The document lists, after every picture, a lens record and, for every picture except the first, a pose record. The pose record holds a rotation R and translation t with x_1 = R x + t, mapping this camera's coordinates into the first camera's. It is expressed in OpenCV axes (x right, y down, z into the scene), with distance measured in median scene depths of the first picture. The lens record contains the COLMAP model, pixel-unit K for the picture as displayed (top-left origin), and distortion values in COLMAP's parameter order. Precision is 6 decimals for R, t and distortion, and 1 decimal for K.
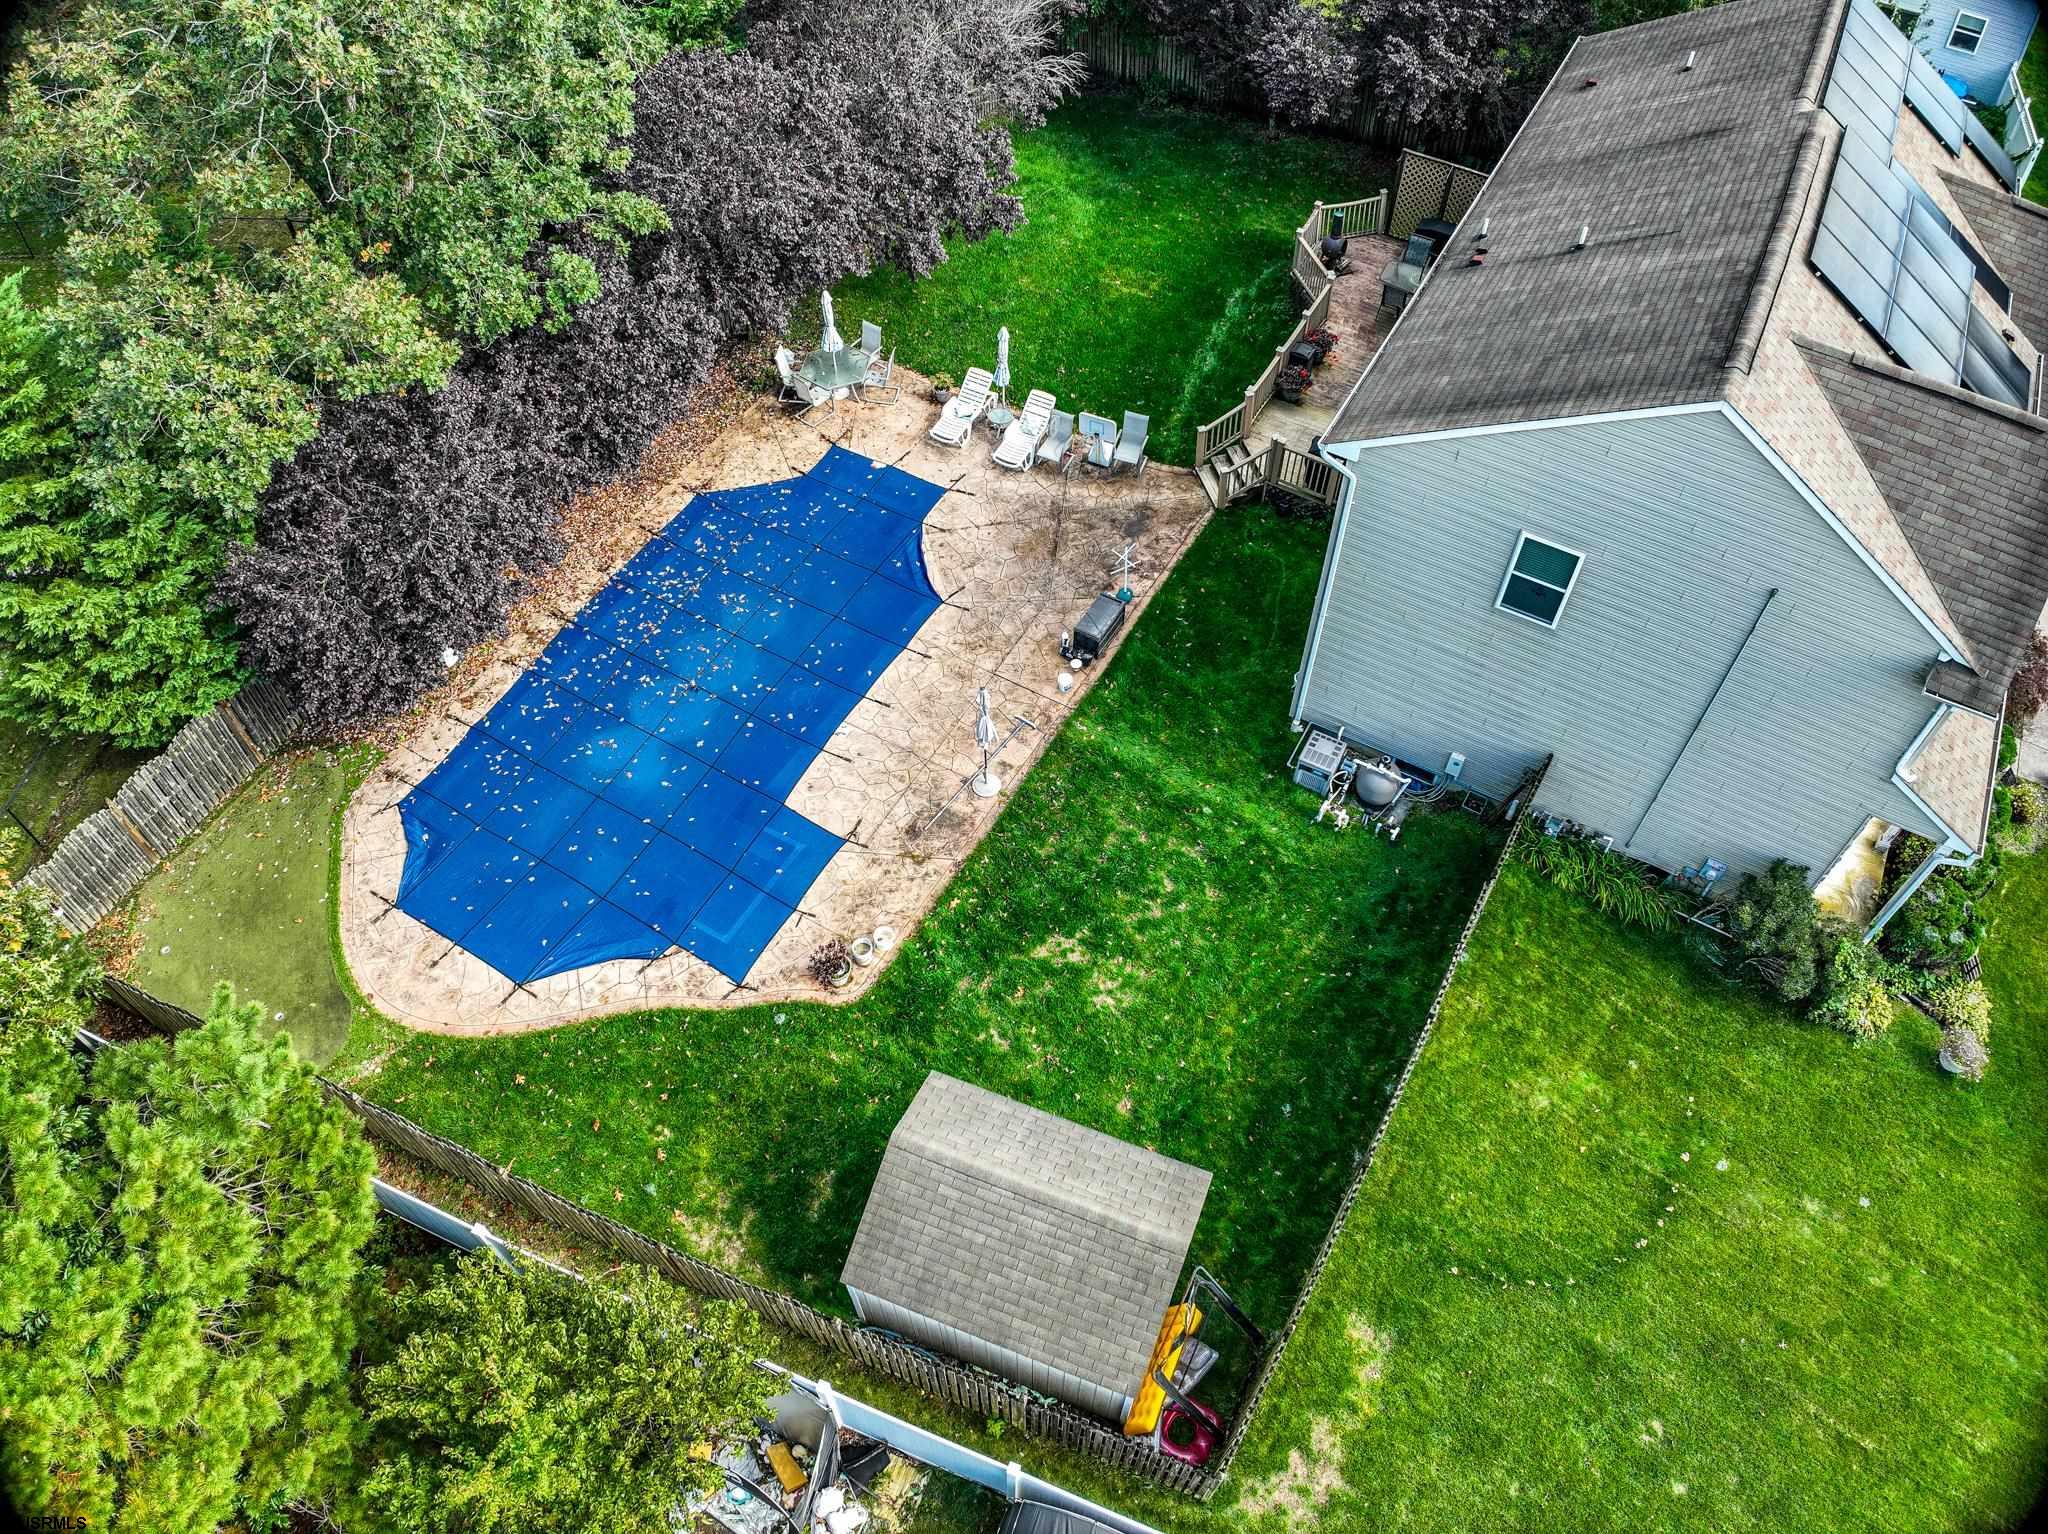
lens RADIAL K [[1441.6, 0, 1028.2], [0, 1441.6, 753.4], [0, 0, 1]] dist [-0.099172, -0.020100]
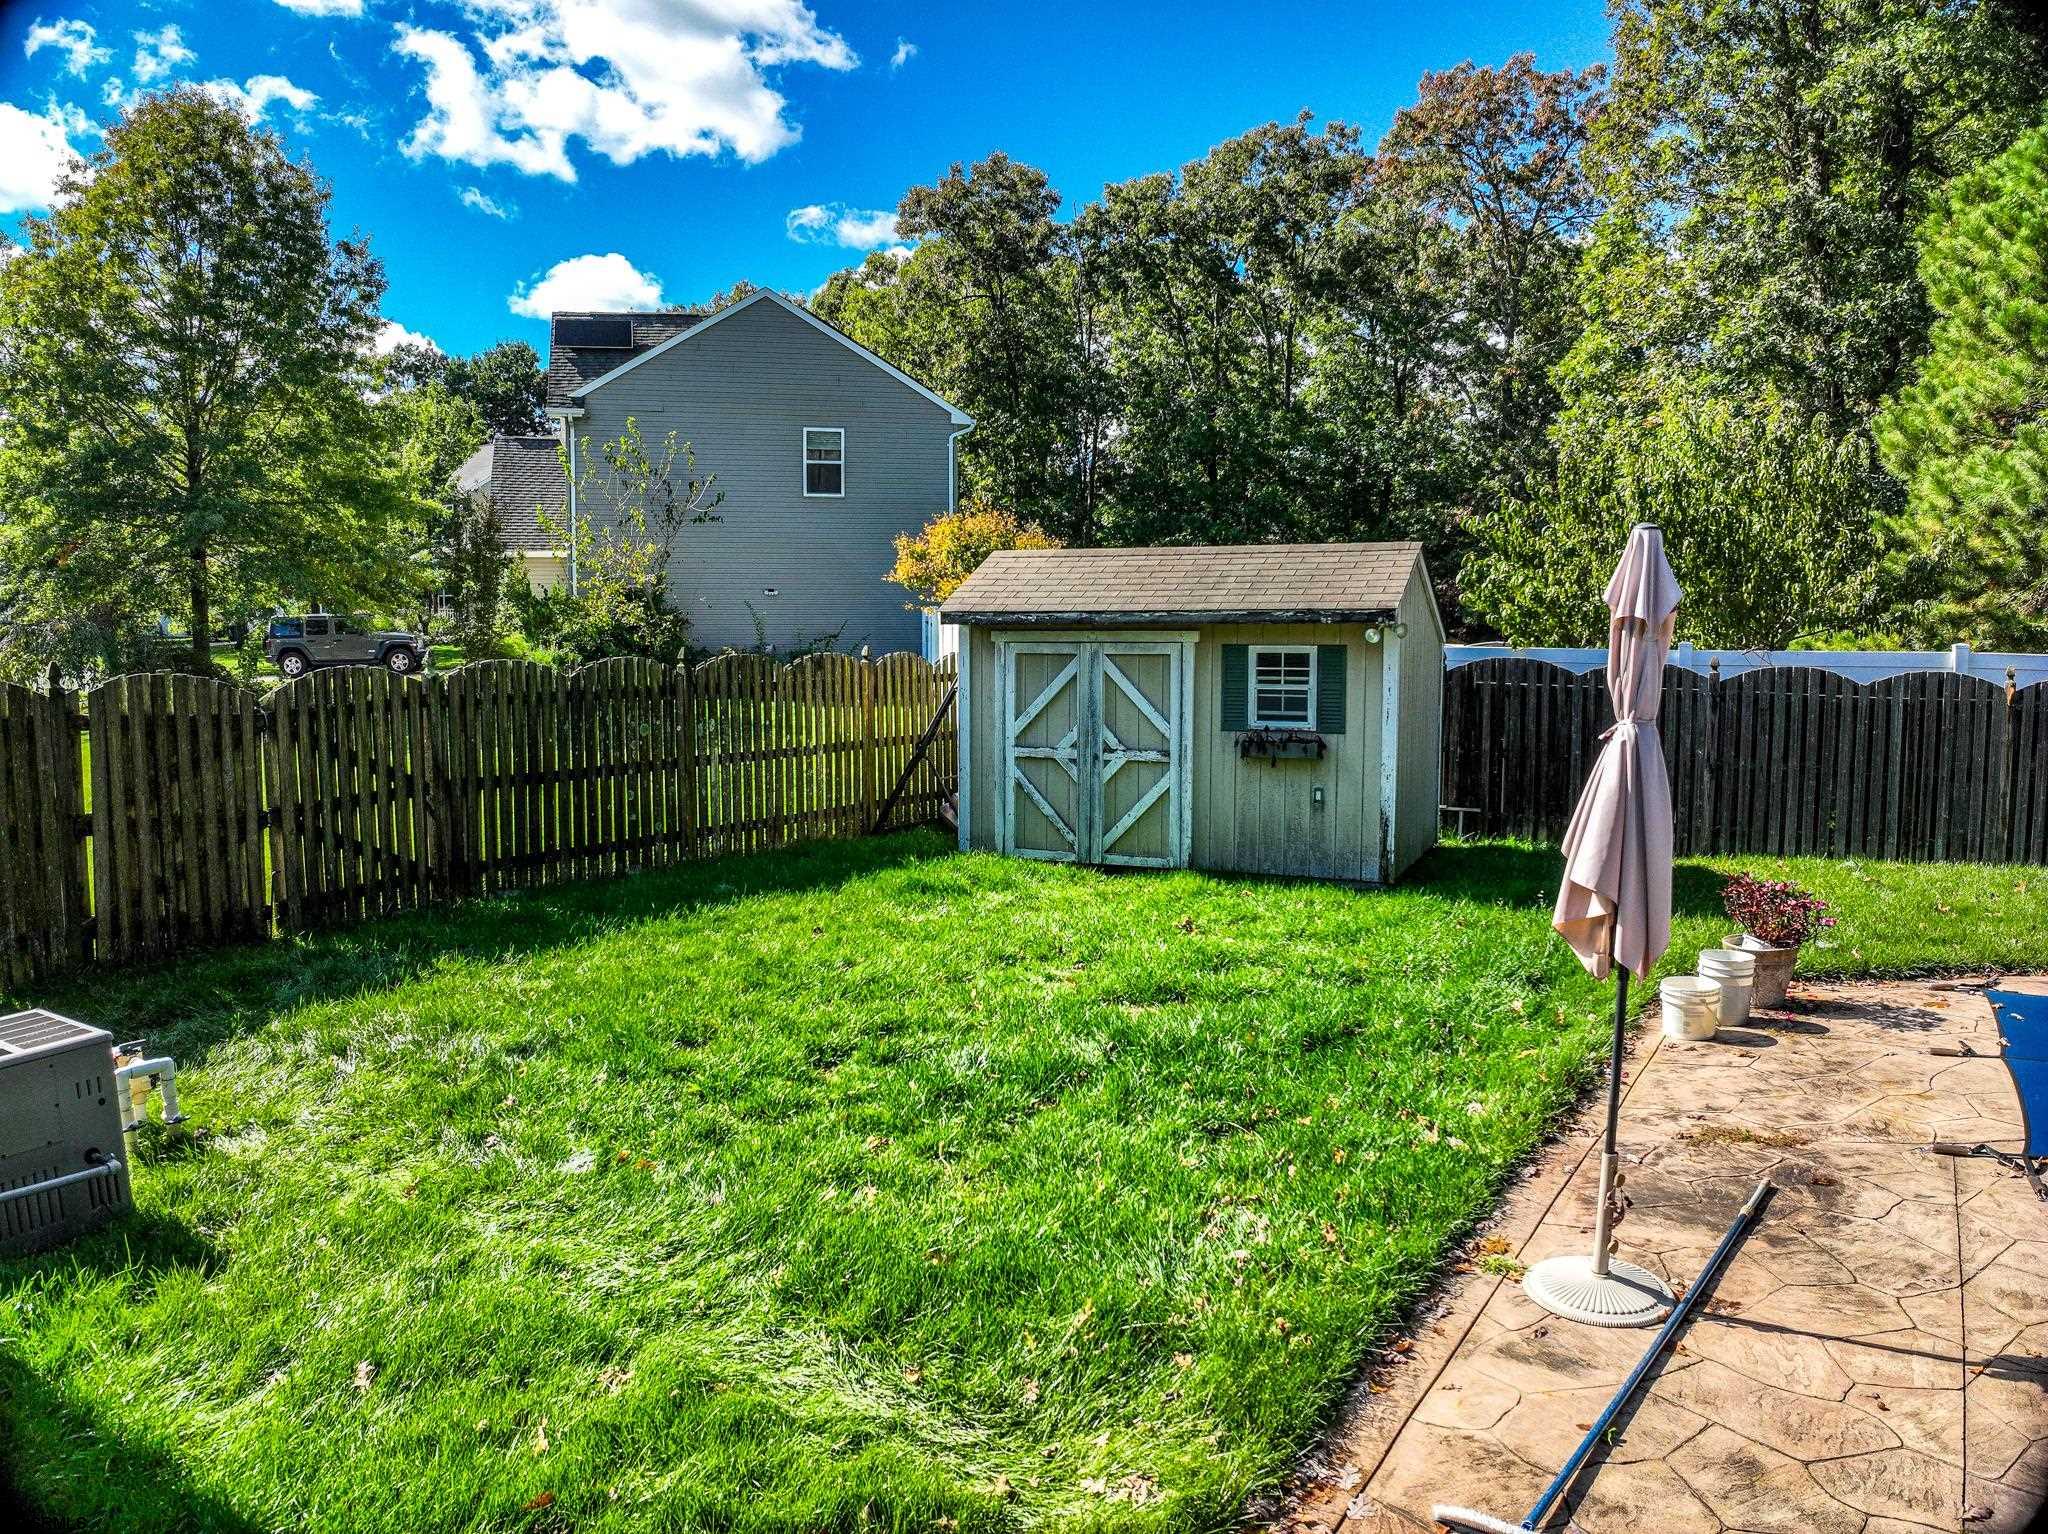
lens RADIAL K [[1441.6, 0, 1028.2], [0, 1441.6, 753.4], [0, 0, 1]] dist [-0.099172, -0.020100]
pose [[-0.999128, -0.003495, 0.041616, 0.037876], [0.033901, 0.514053, 0.857088, -0.164209], [-0.024389, 0.857751, -0.513486, 0.926791]]
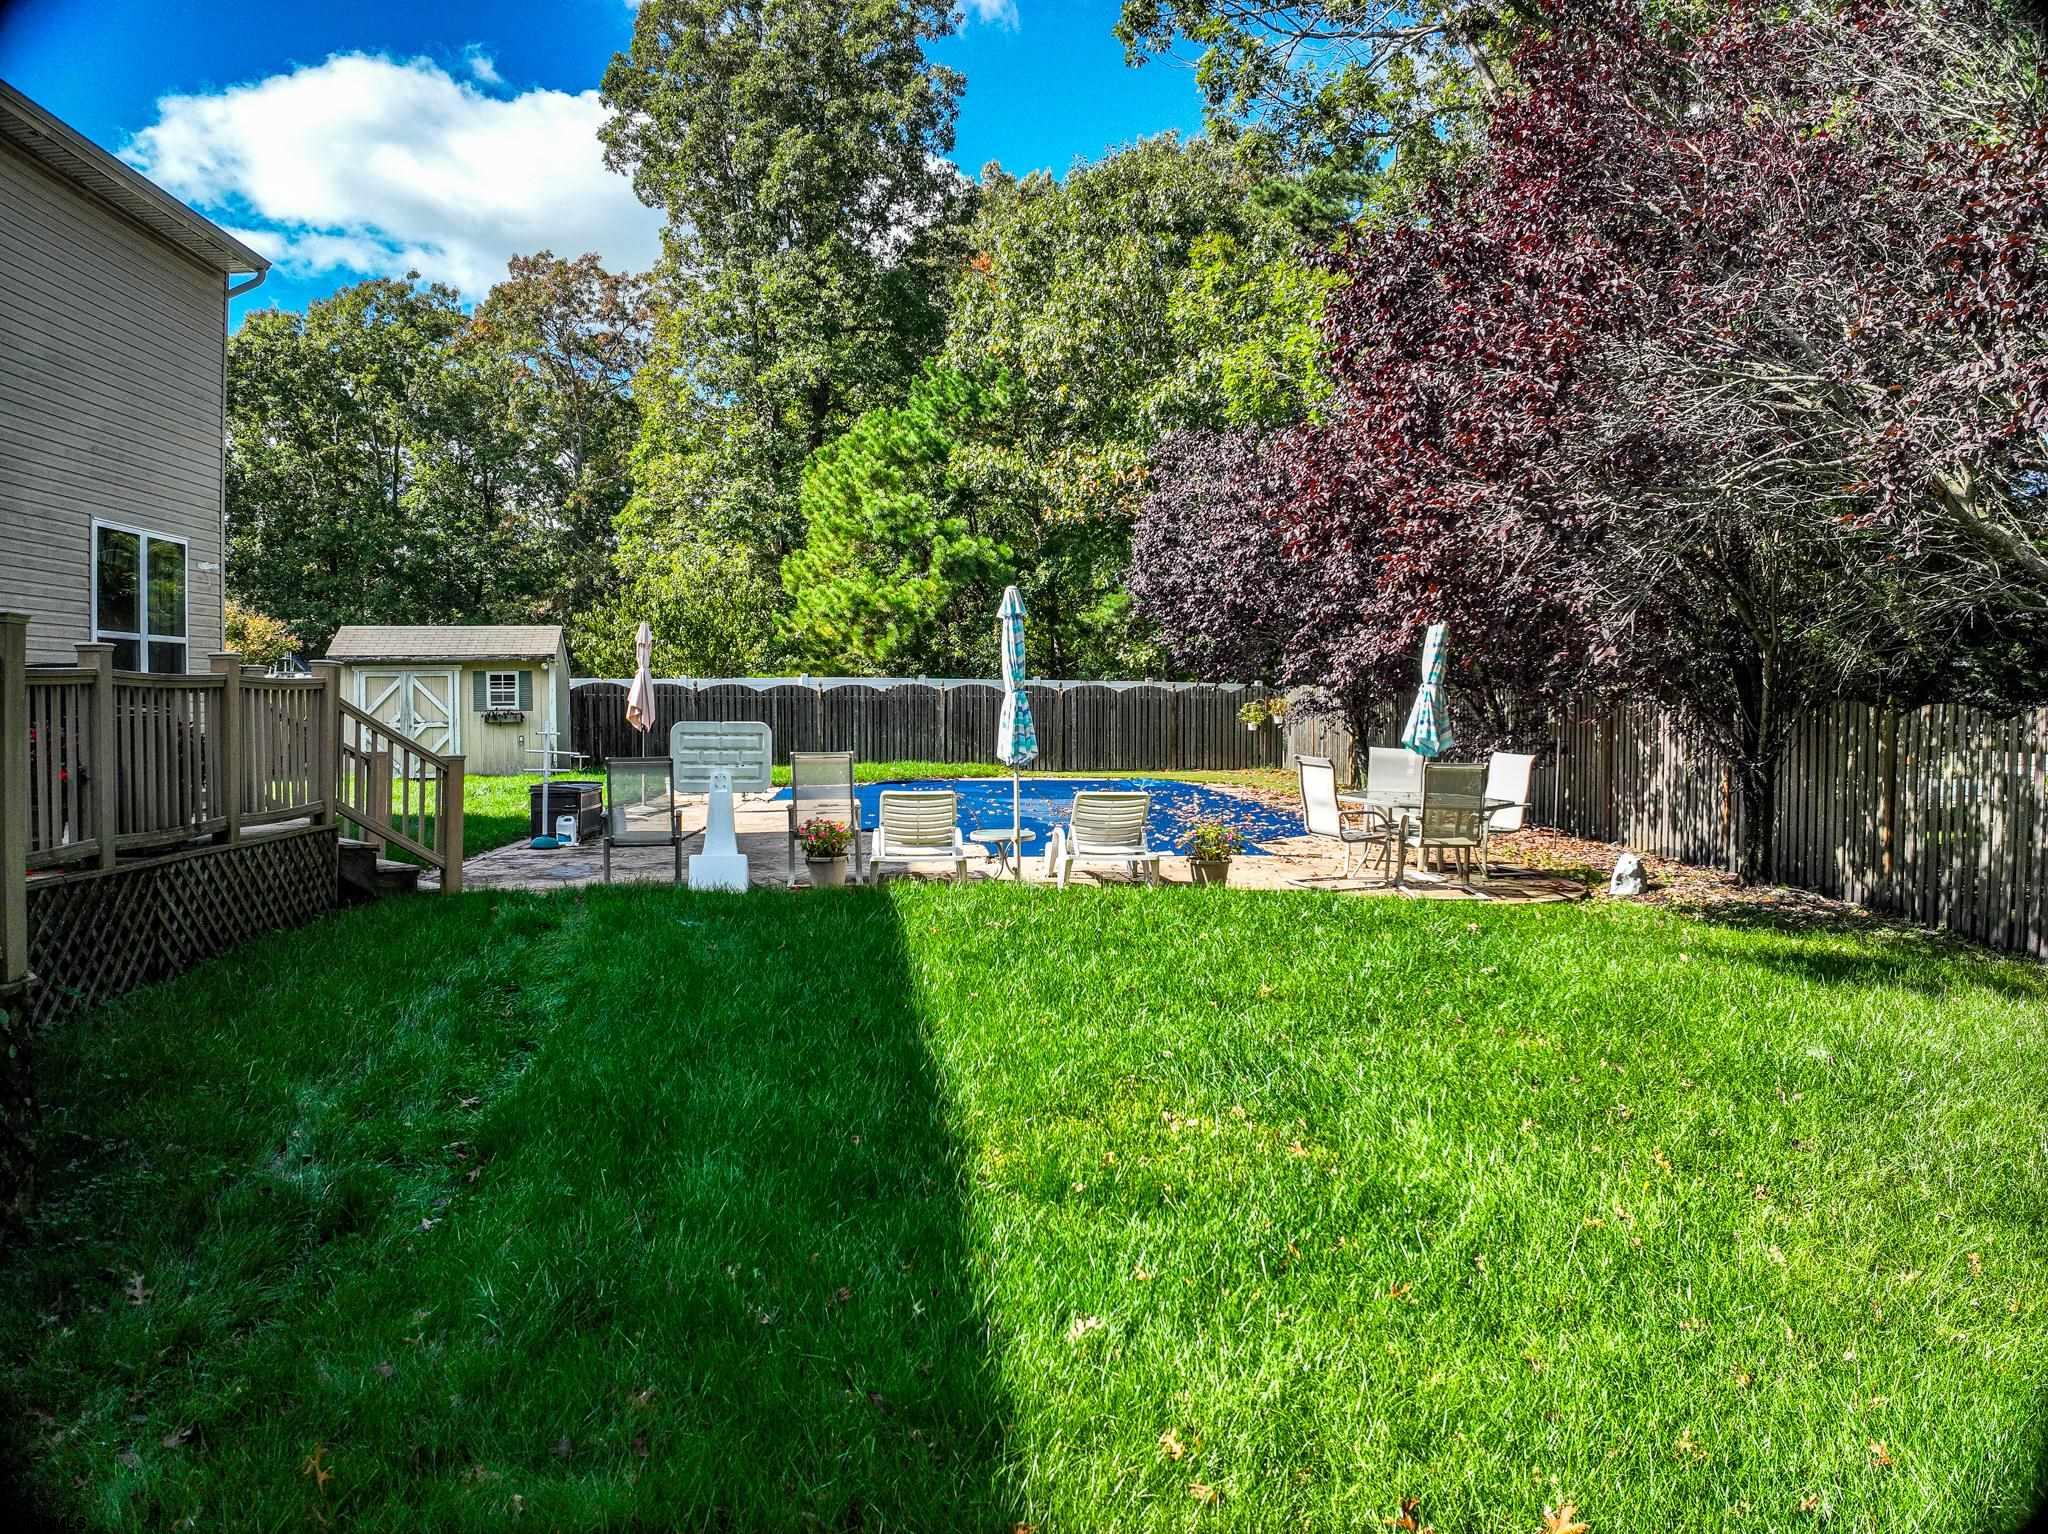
lens RADIAL K [[1445.5, 0, 1021.7], [0, 1445.5, 741.0], [0, 0, 1]] dist [-0.098178, -0.025433]
pose [[-0.832315, 0.017047, -0.554040, 0.209048], [-0.444574, 0.576454, 0.685605, -0.563835], [0.331066, 0.816952, -0.472213, 1.257389]]
